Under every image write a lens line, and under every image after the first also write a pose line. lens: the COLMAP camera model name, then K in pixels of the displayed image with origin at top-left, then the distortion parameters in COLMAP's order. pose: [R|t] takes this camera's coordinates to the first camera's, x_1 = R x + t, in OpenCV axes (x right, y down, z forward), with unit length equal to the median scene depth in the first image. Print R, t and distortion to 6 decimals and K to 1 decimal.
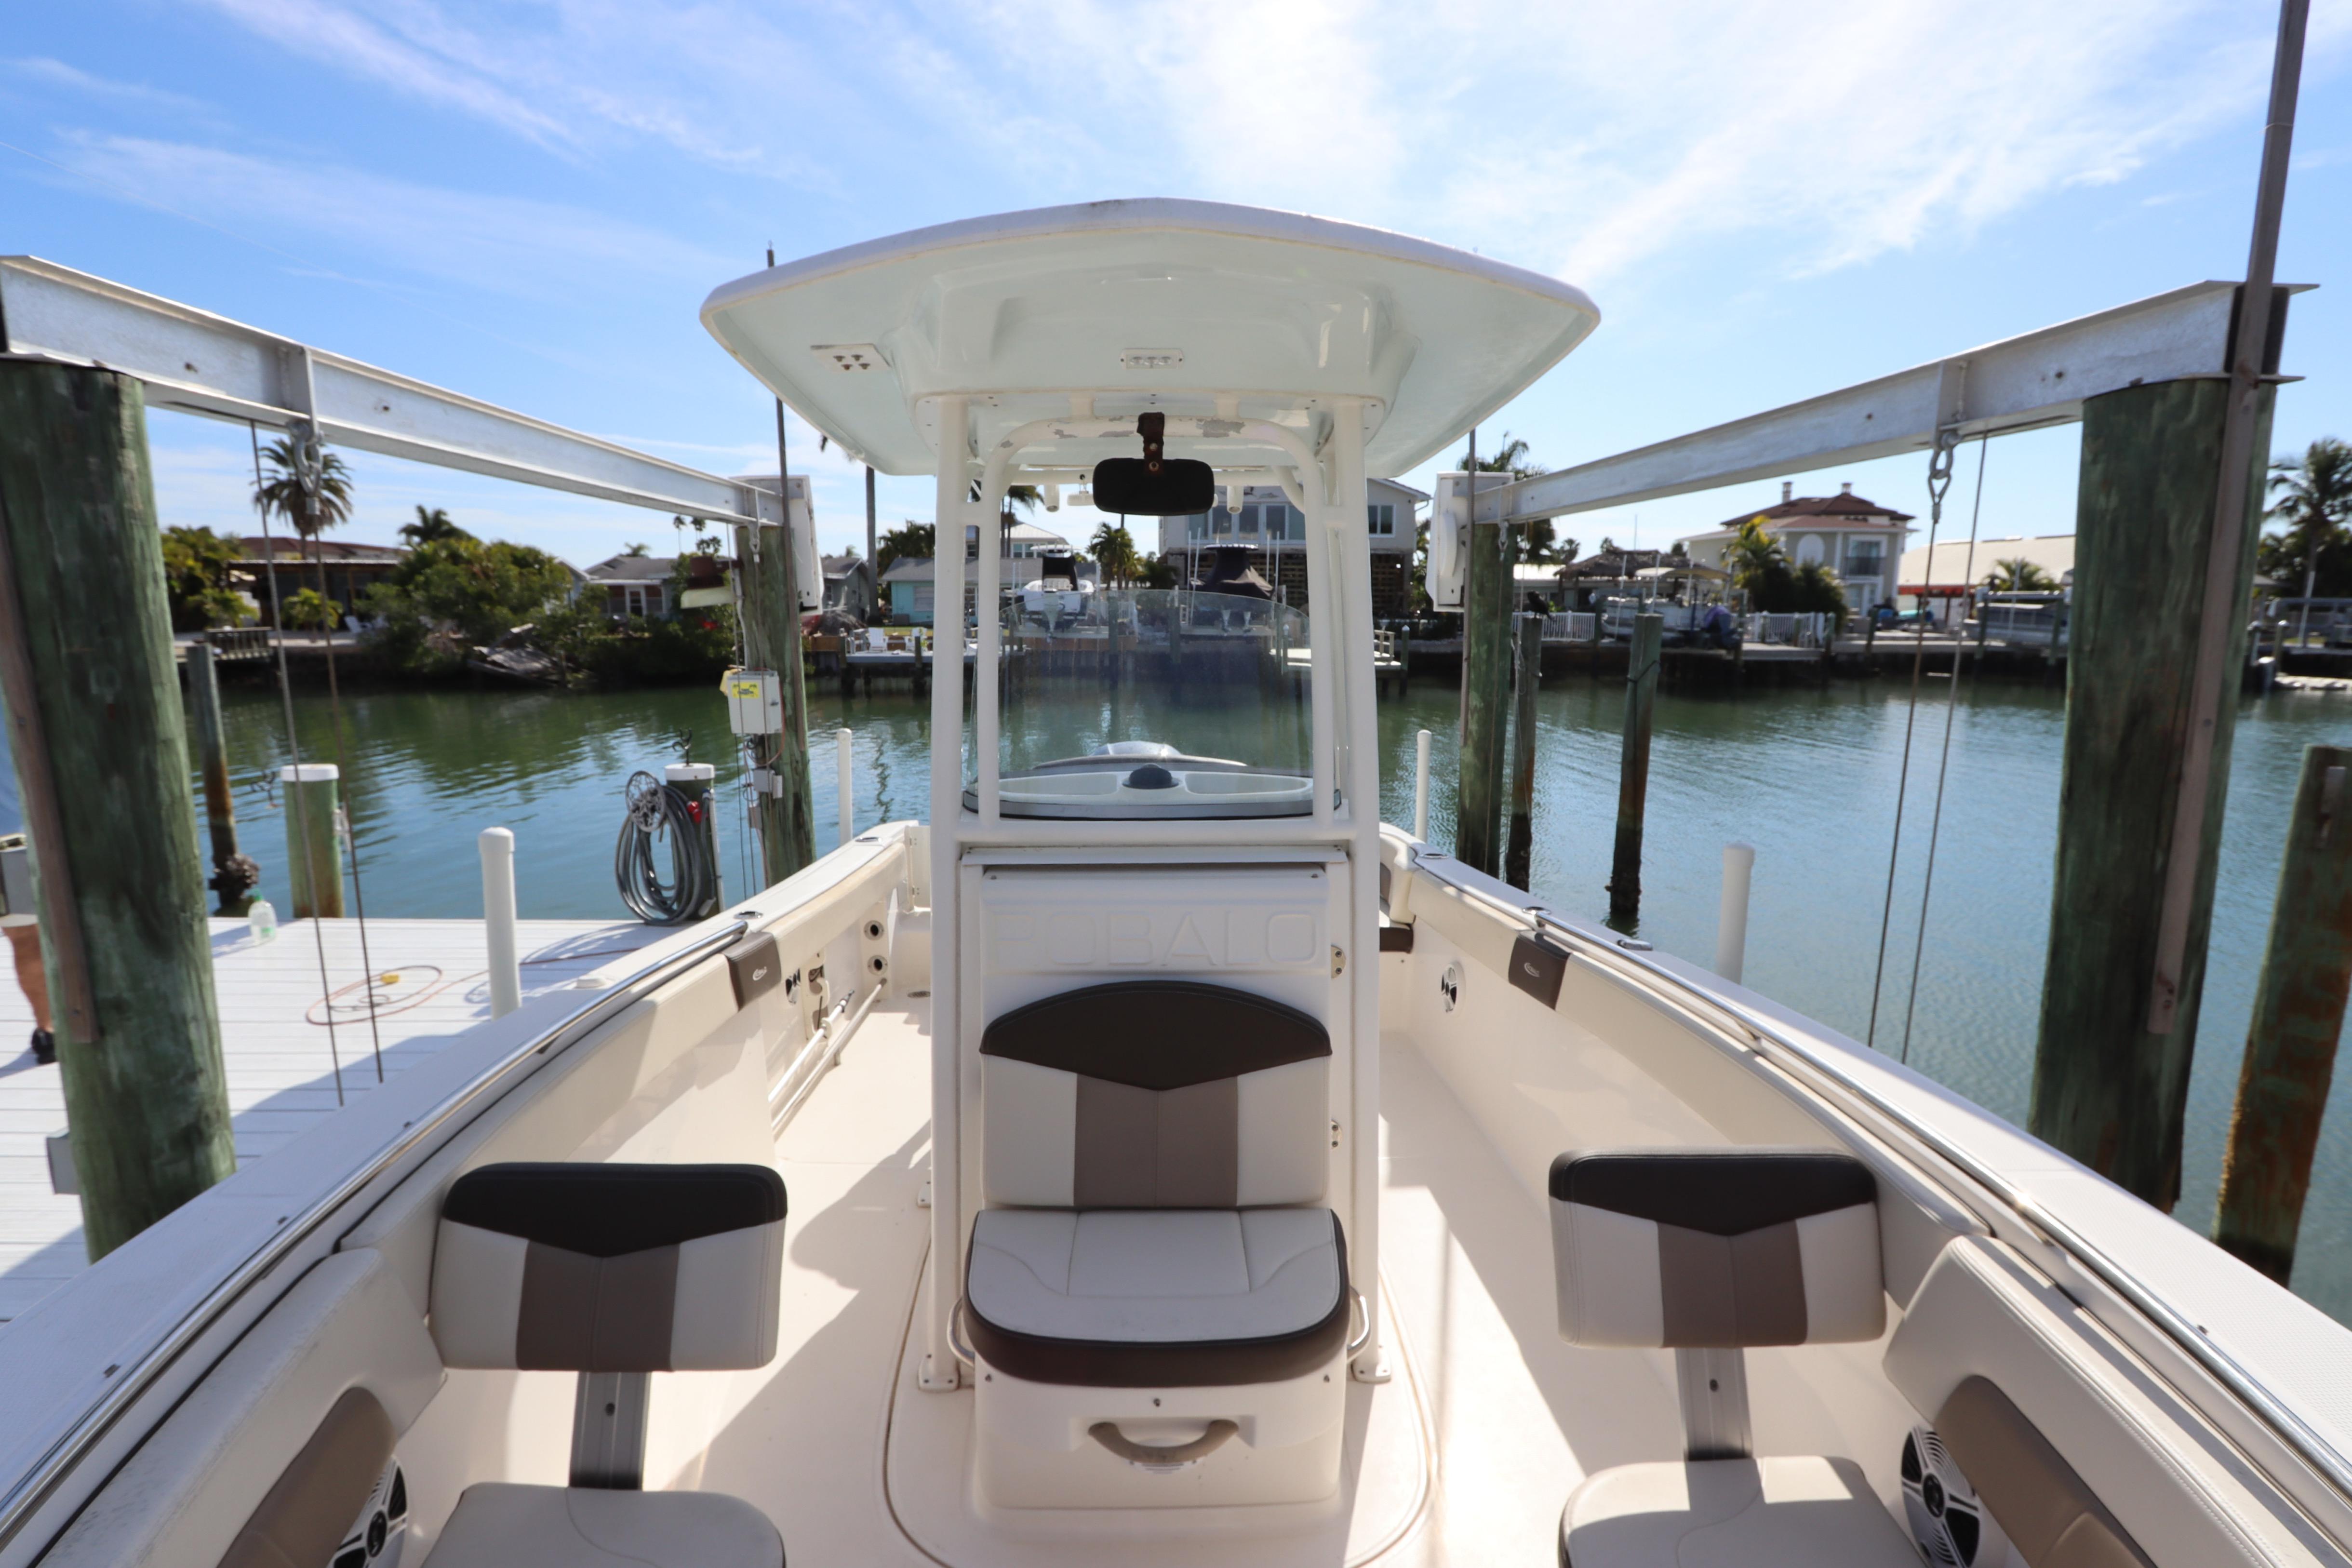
lens RADIAL K [[1151.7, 0, 1188.2], [0, 1151.7, 789.6], [0, 0, 1]] dist [-0.015089, 0.001230]
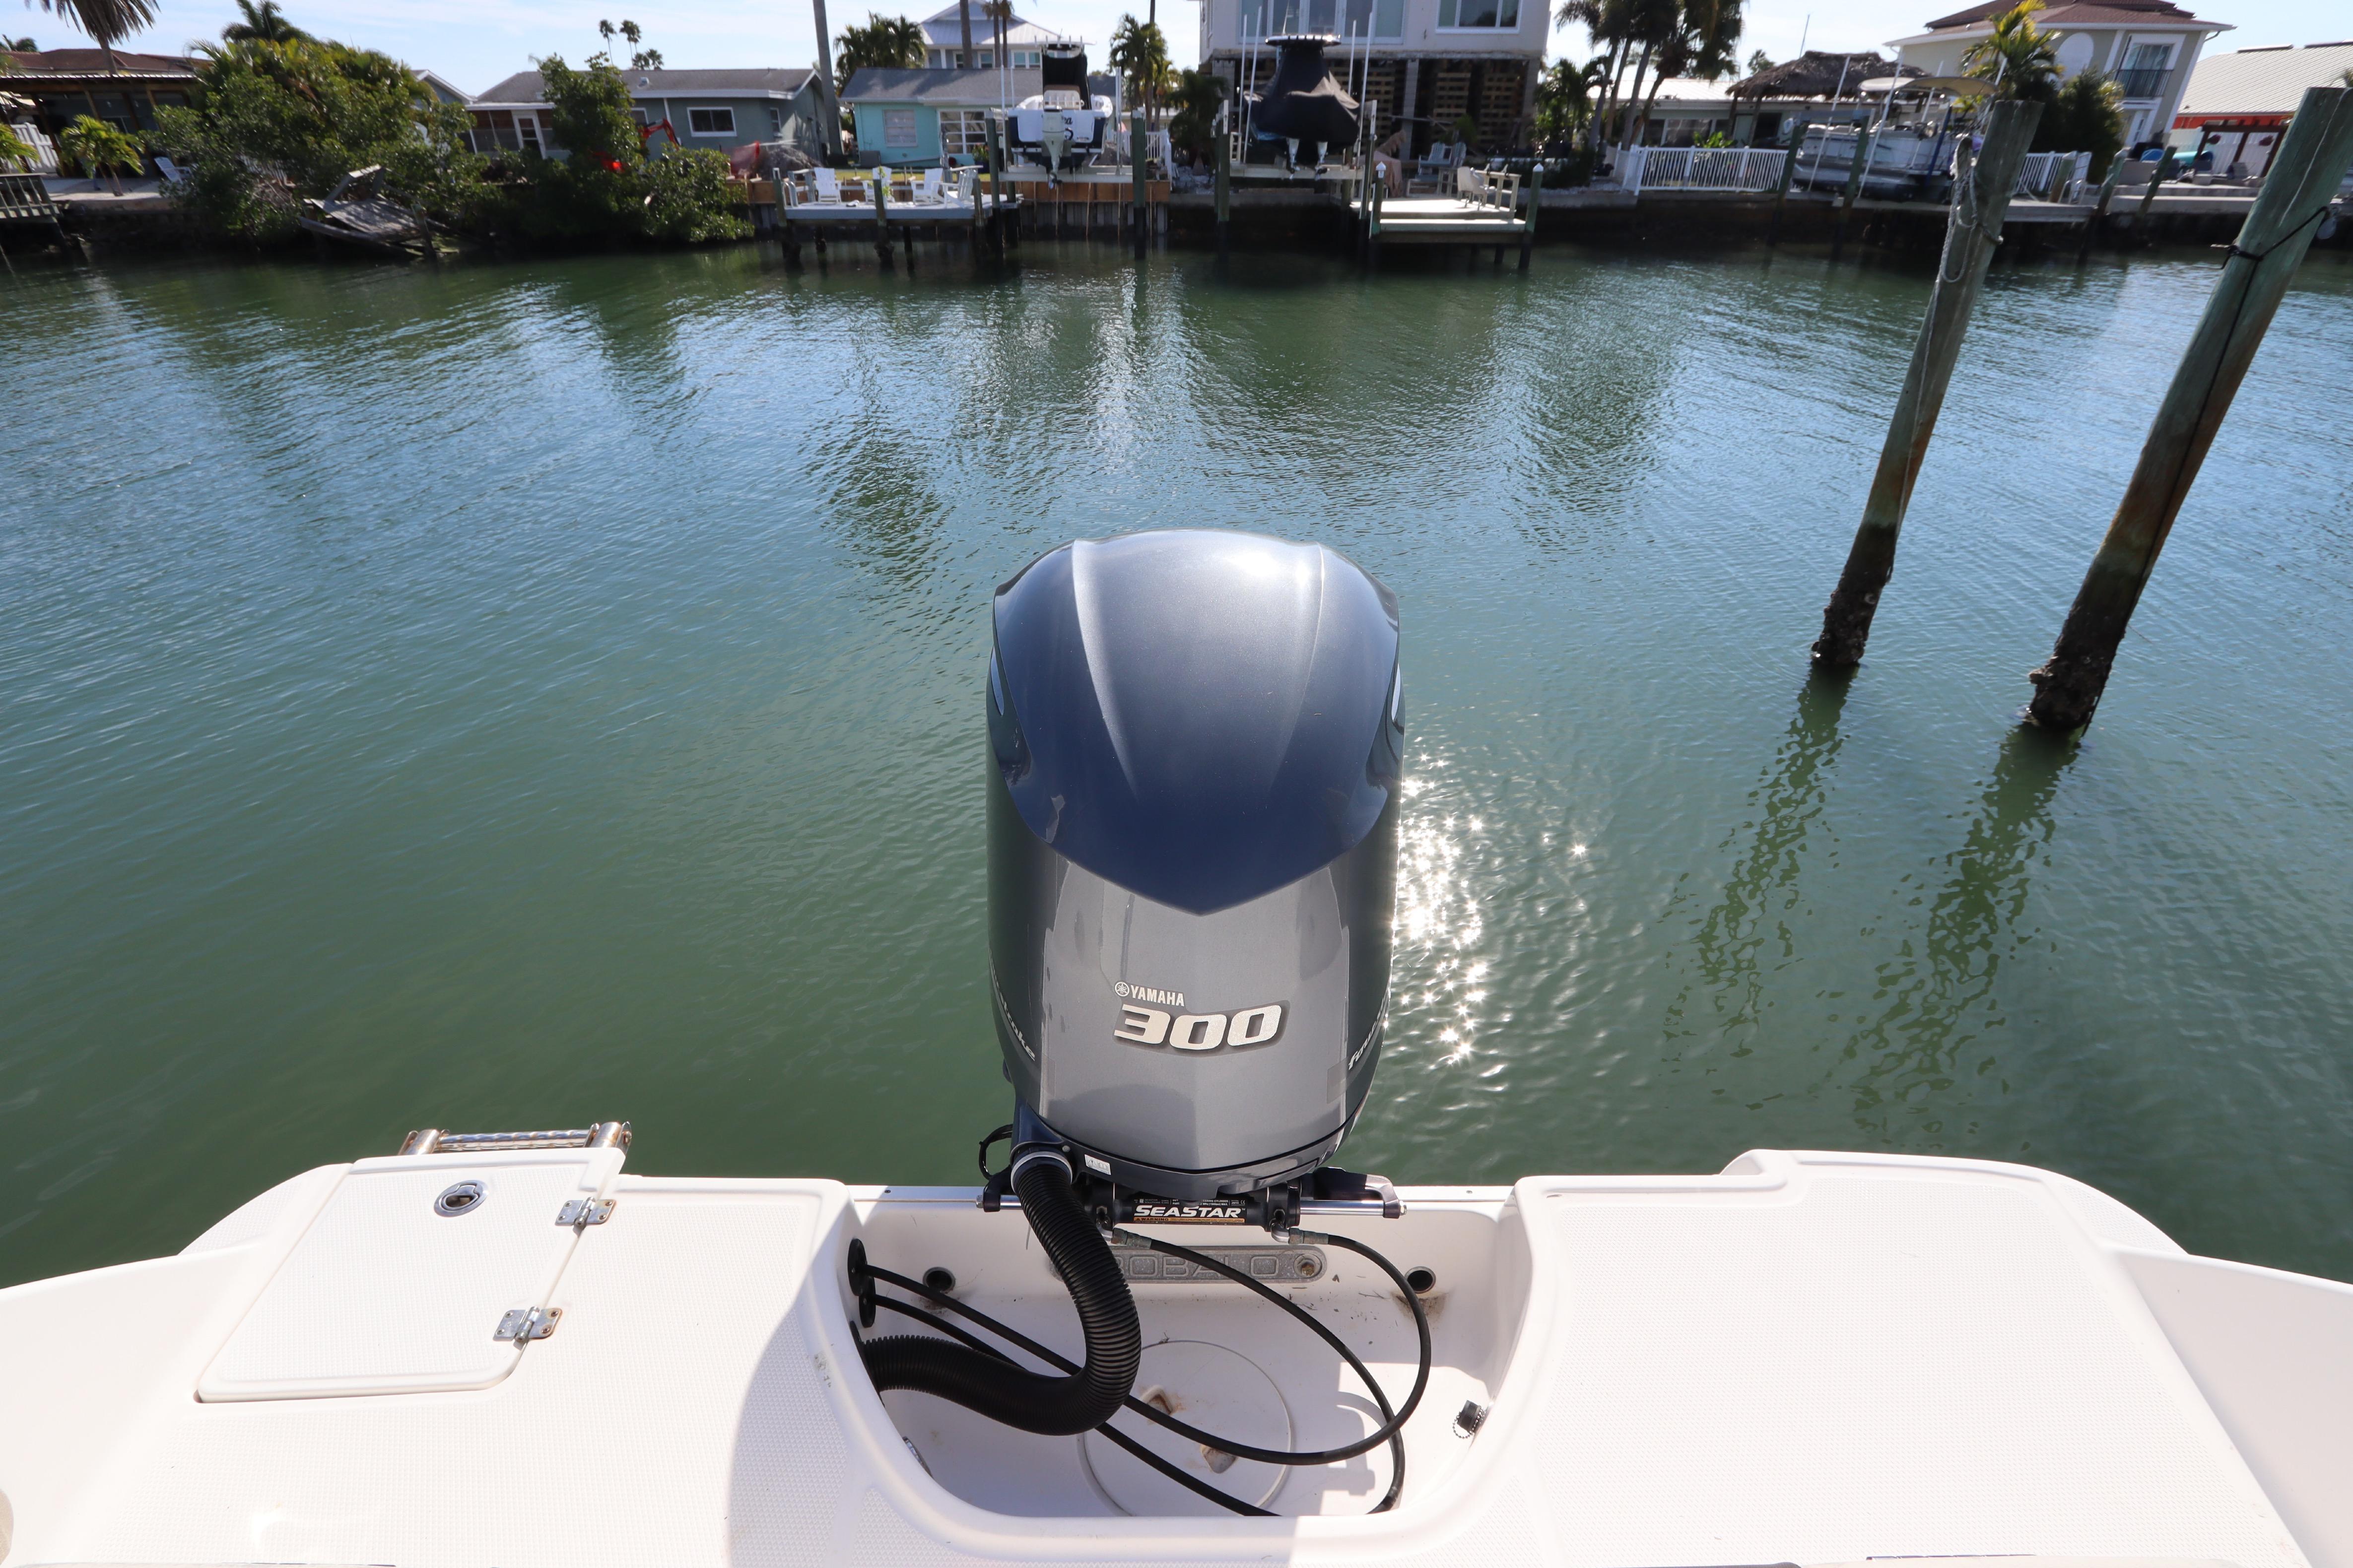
lens RADIAL K [[1152.0, 0, 1163.3], [0, 1152.0, 837.9], [0, 0, 1]] dist [-0.015089, 0.001230]
pose [[0.998886, 0.023445, -0.040943, -0.008530], [-0.006472, 0.927681, 0.373319, -0.014684], [0.046734, -0.372638, 0.926799, 0.145653]]
